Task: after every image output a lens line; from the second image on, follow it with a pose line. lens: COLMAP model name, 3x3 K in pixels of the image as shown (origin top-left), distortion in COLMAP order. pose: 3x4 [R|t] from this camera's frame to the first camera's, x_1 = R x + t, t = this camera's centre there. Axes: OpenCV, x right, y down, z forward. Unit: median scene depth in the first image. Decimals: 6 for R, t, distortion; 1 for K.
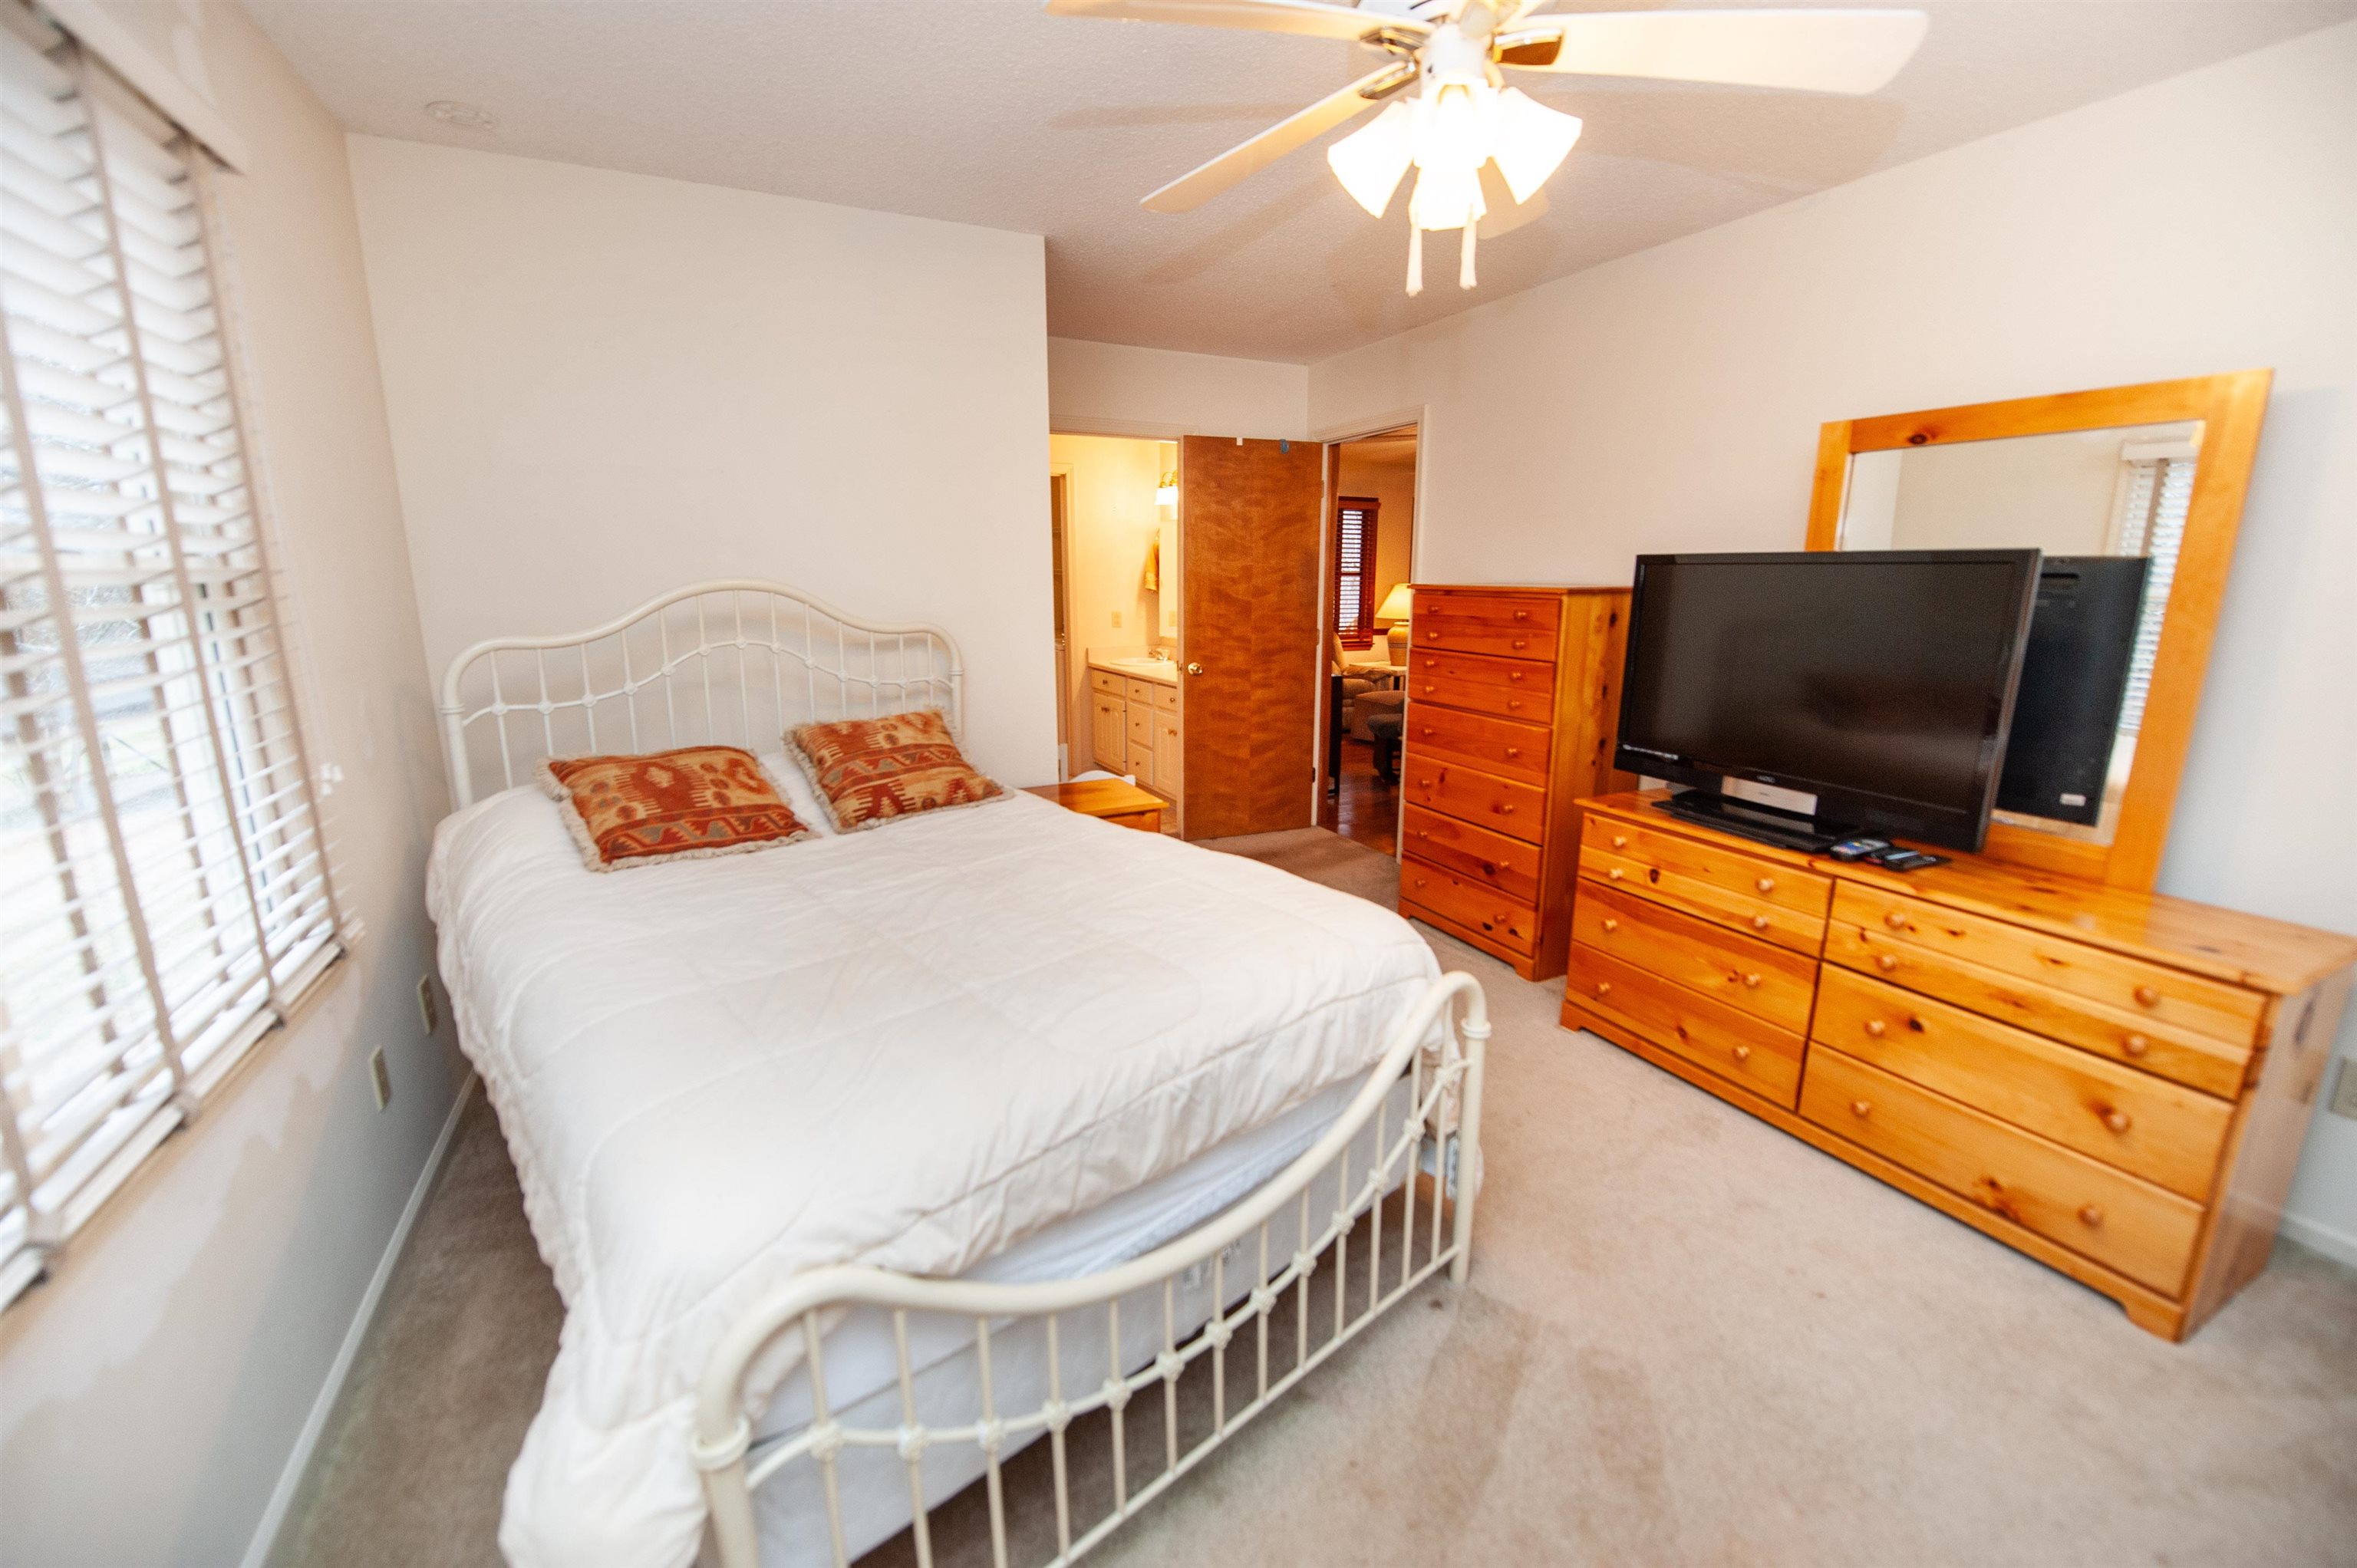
lens RADIAL K [[960.2, 0, 1180.3], [0, 960.2, 789.3], [0, 0, 1]] dist [-0.018282, -0.002019]
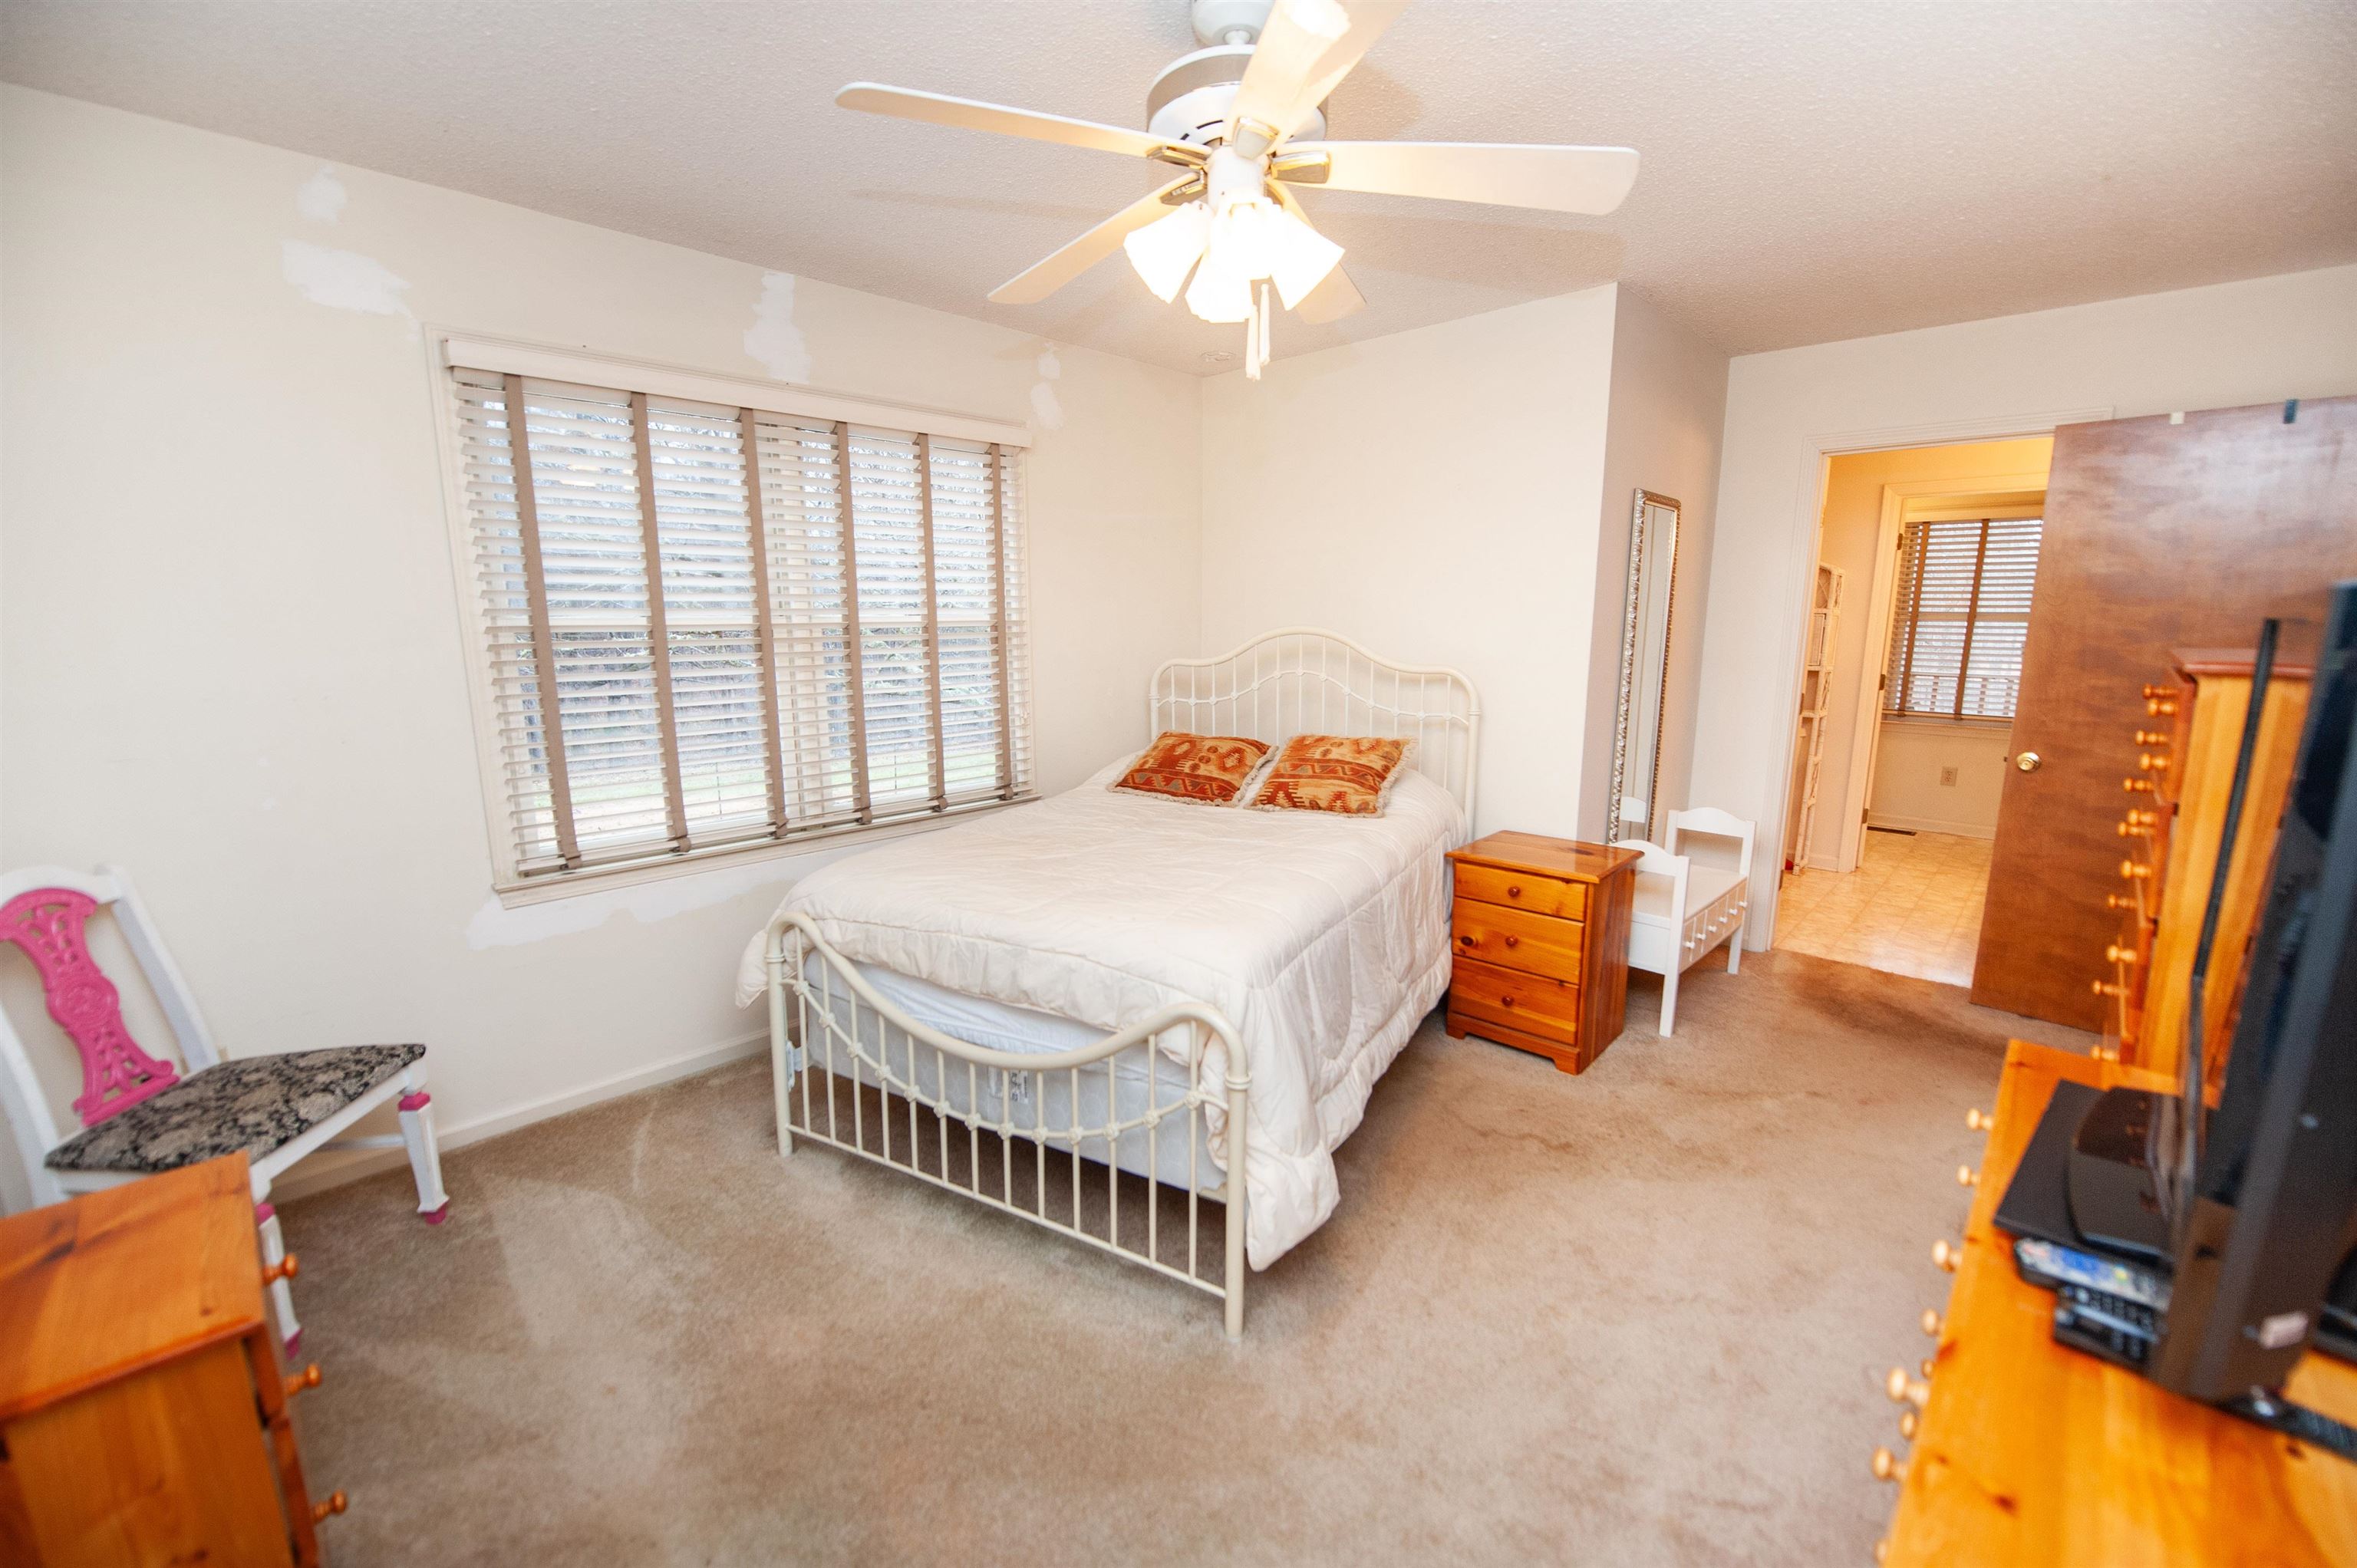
lens RADIAL K [[960.2, 0, 1180.3], [0, 960.2, 789.3], [0, 0, 1]] dist [-0.018282, -0.002019]
pose [[0.312726, 0.165814, -0.935258, 0.868350], [-0.206010, 0.973047, 0.103629, -0.100697], [0.927234, 0.160265, 0.338456, 0.412696]]
